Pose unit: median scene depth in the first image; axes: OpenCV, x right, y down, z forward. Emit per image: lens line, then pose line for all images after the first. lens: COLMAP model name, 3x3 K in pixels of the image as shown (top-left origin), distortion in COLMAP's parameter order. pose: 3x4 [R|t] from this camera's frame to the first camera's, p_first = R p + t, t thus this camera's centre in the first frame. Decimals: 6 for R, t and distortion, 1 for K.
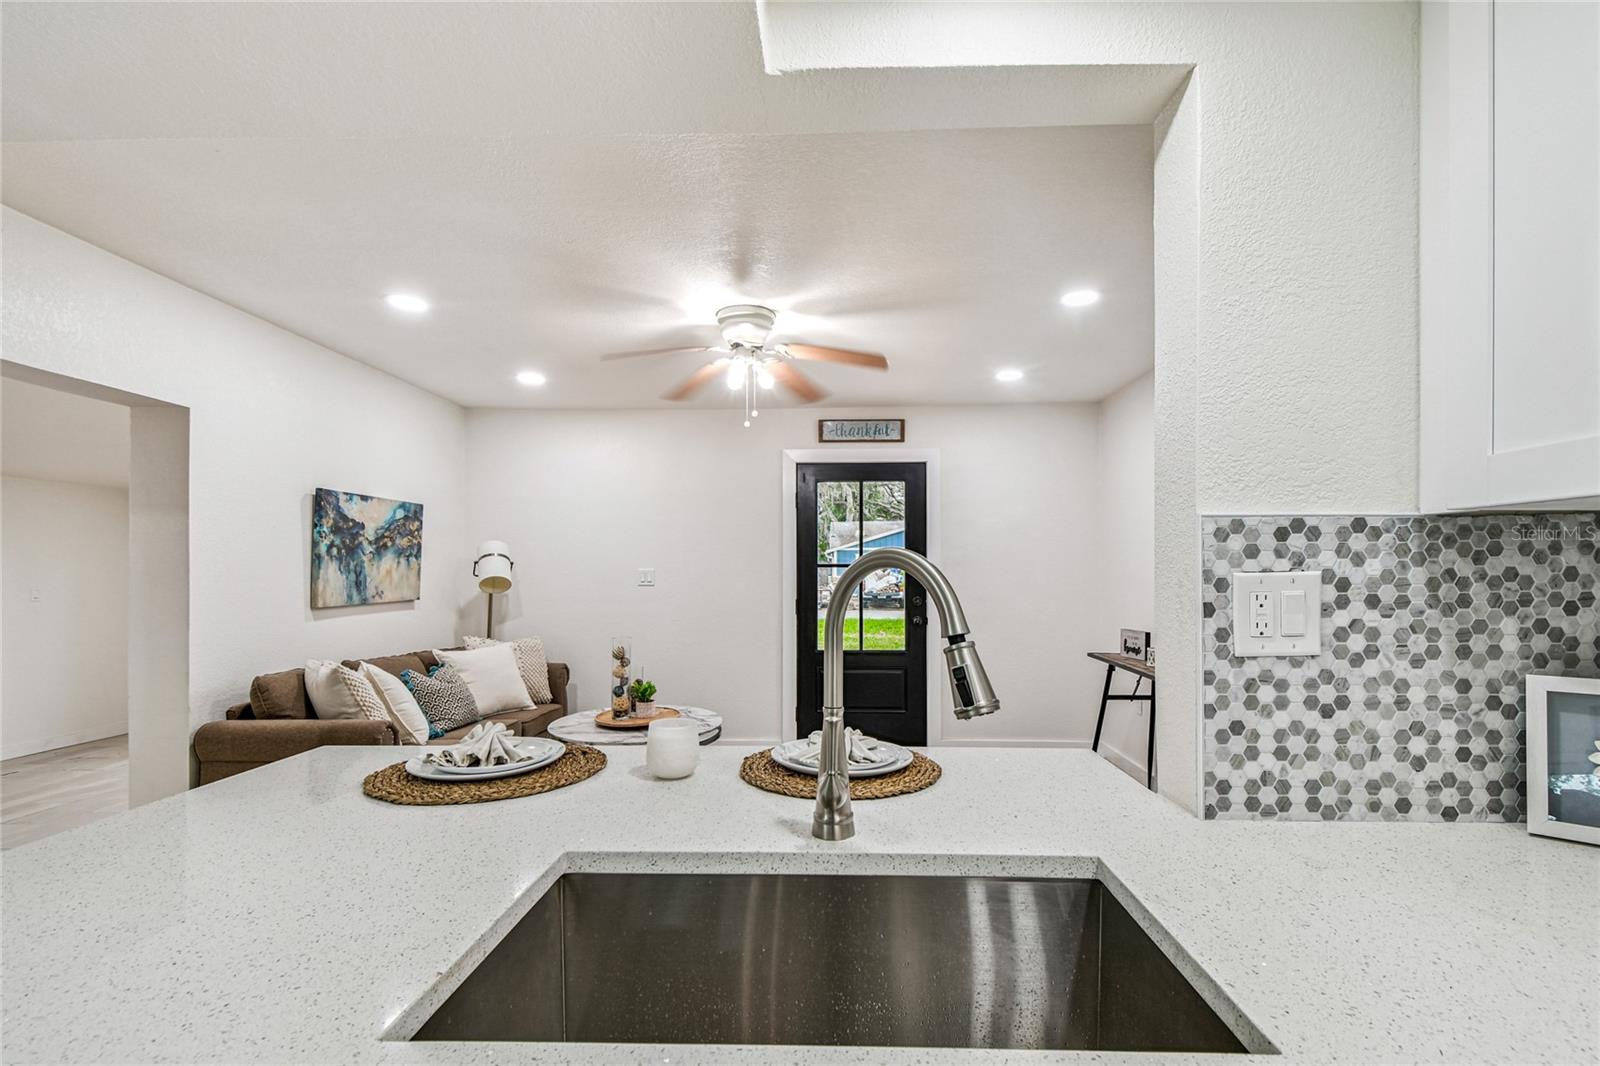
lens RADIAL K [[722.5, 0, 817.7], [0, 722.5, 563.6], [0, 0, 1]] dist [0.039538, -0.025311]
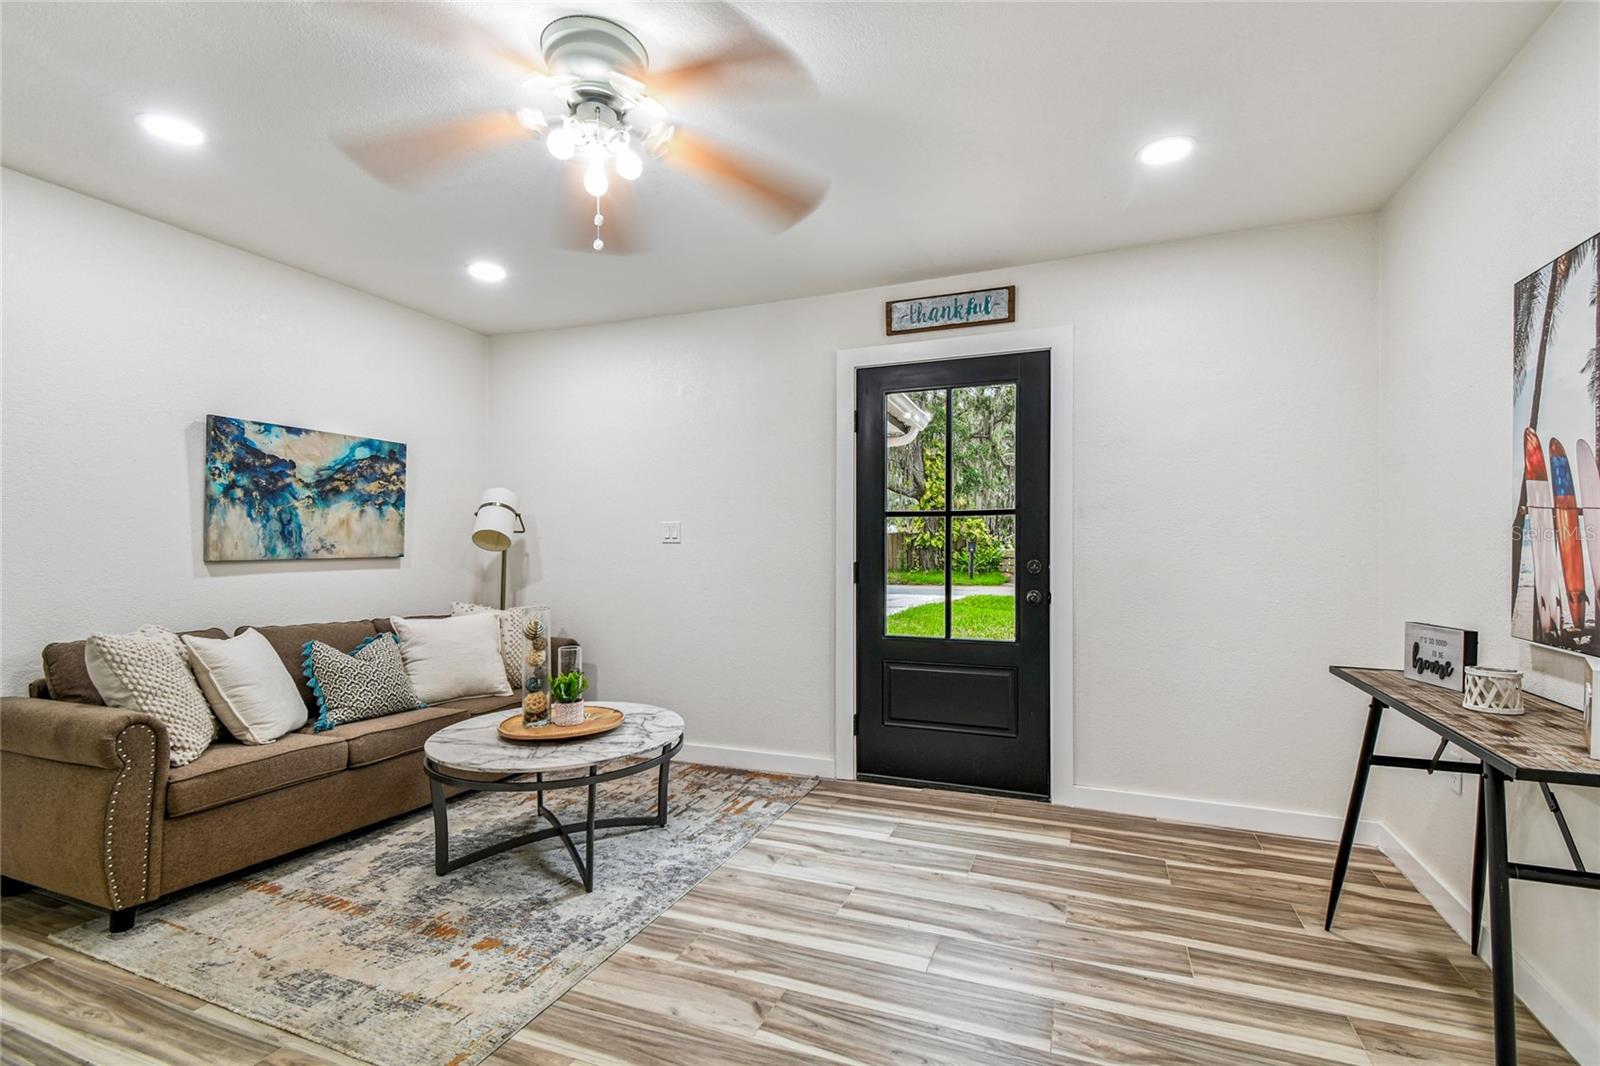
lens RADIAL K [[717.8, 0, 816.3], [0, 717.8, 547.7], [0, 0, 1]] dist [0.045496, -0.023769]
pose [[0.943734, 0.001614, -0.330700, 0.217373], [0.002131, 0.999938, 0.010962, 0.035904], [0.330697, -0.011050, 0.943672, 0.428899]]
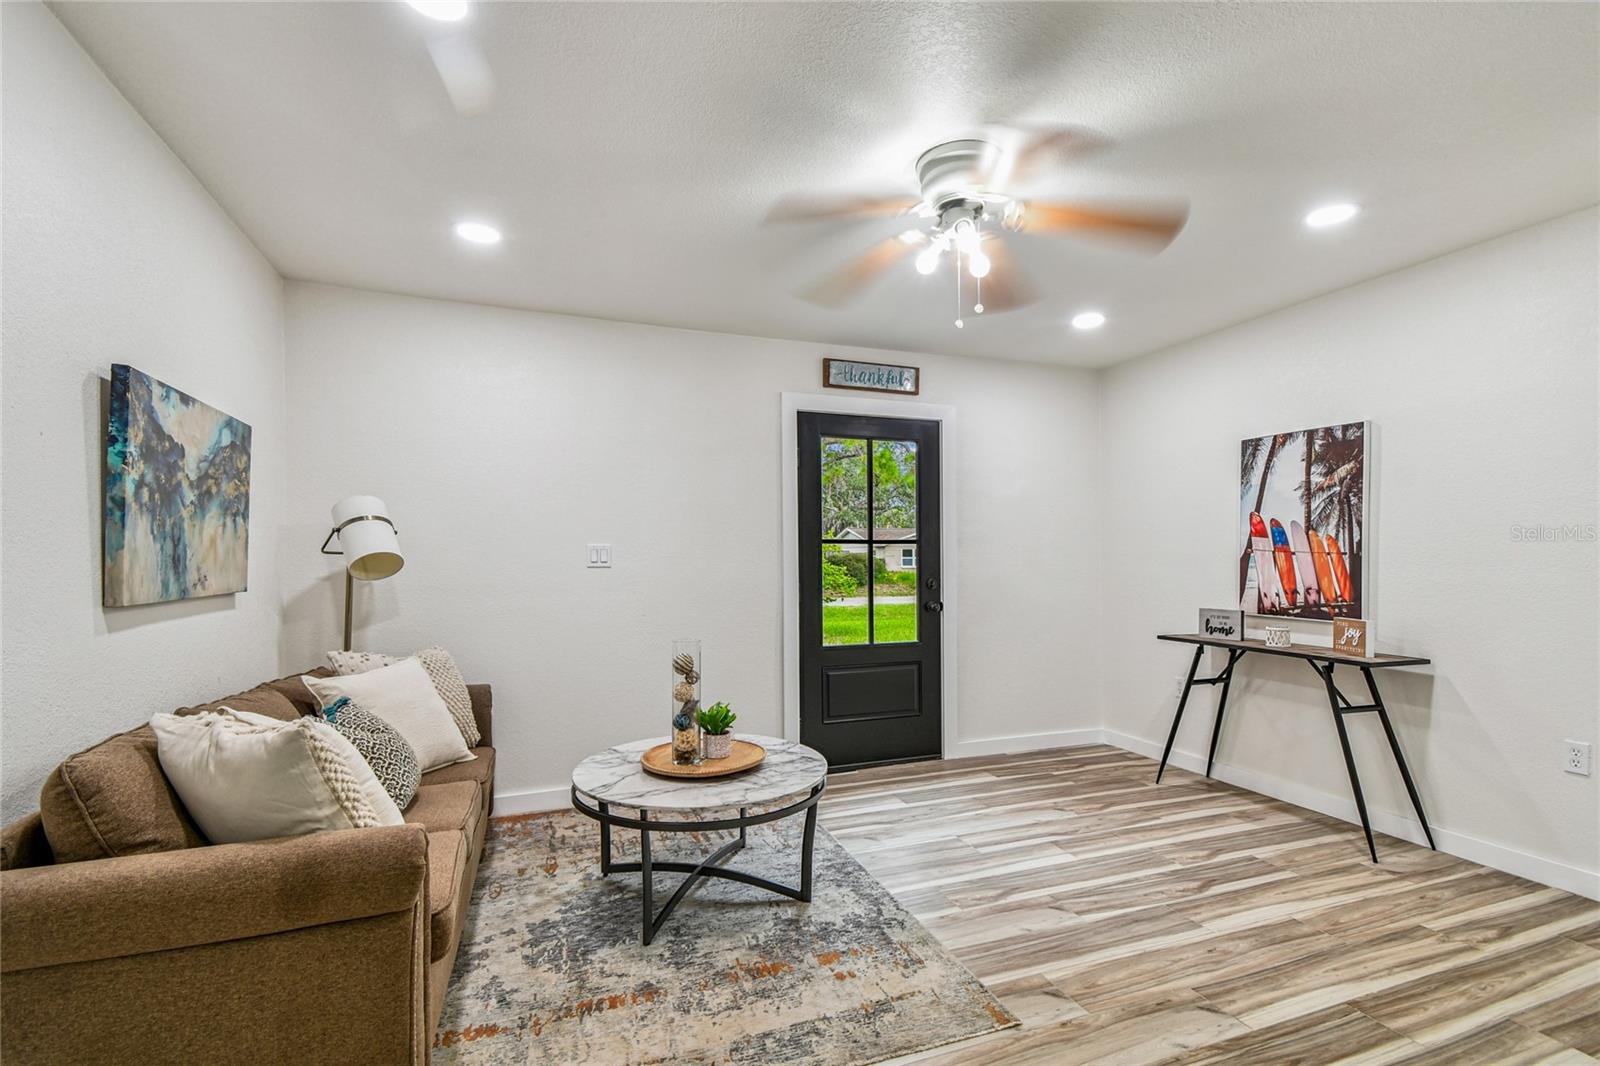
lens RADIAL K [[732.1, 0, 808.7], [0, 732.1, 564.7], [0, 0, 1]] dist [0.032246, -0.000780]
pose [[0.923800, -0.004436, 0.382849, -0.425475], [-0.001203, 0.999894, 0.014489, 0.022580], [-0.382873, -0.013845, 0.923697, 0.337088]]
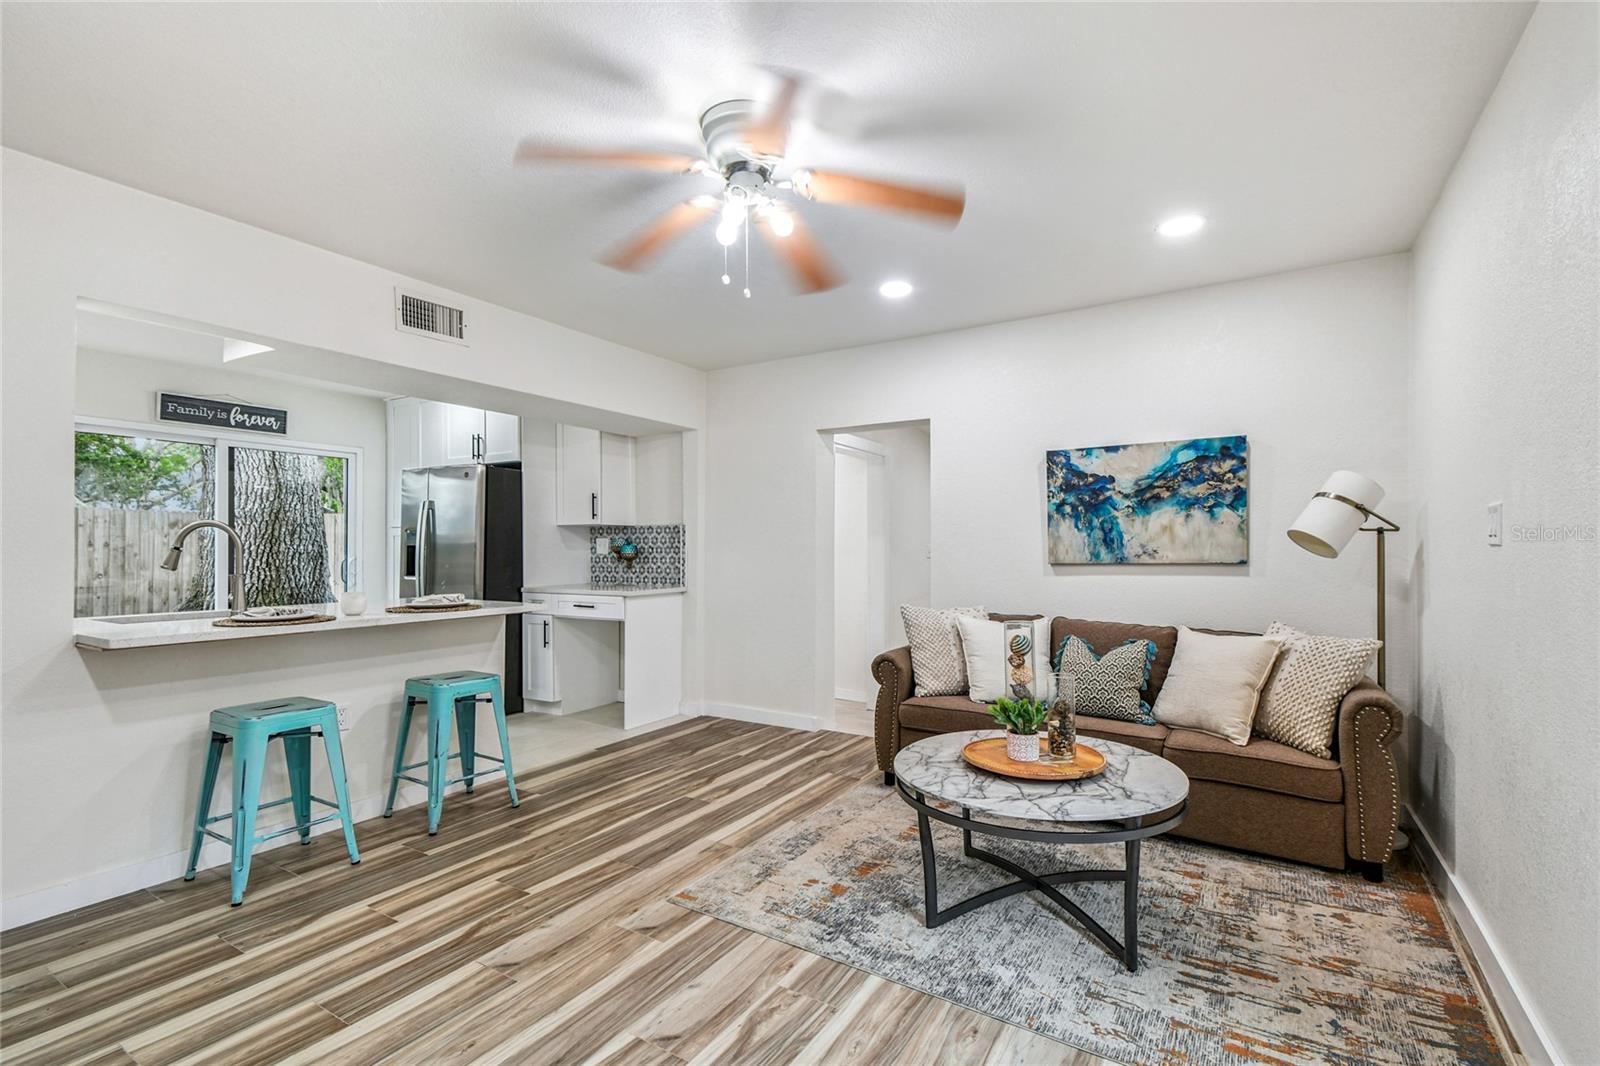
lens RADIAL K [[717.8, 0, 816.3], [0, 717.8, 547.7], [0, 0, 1]] dist [0.045496, -0.023769]
pose [[-0.492350, -0.001650, -0.870396, 0.374405], [0.013781, 0.999858, -0.009691, 0.040482], [0.870288, -0.016766, -0.492258, 1.160670]]
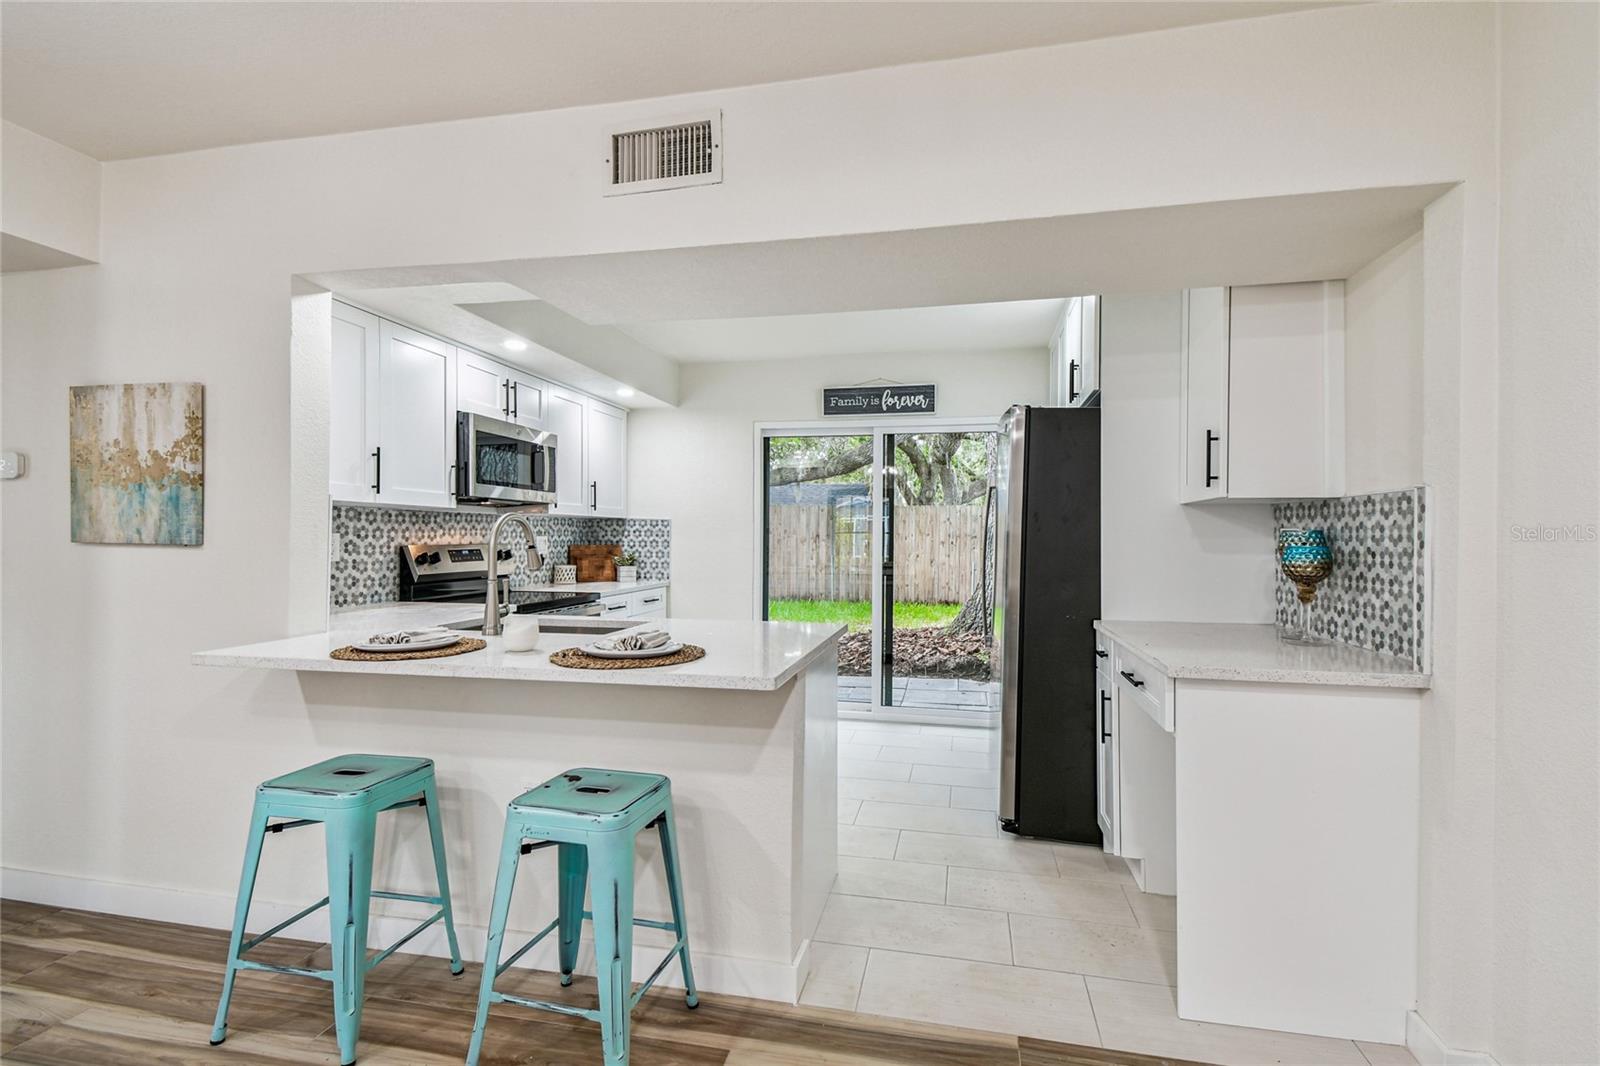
lens RADIAL K [[724.2, 0, 808.2], [0, 724.2, 539.3], [0, 0, 1]] dist [0.046231, -0.024208]
pose [[-0.983839, -0.006461, 0.178938, -0.361222], [-0.008482, 0.999909, -0.010530, 0.022311], [-0.178854, -0.011877, -0.983804, 0.812521]]
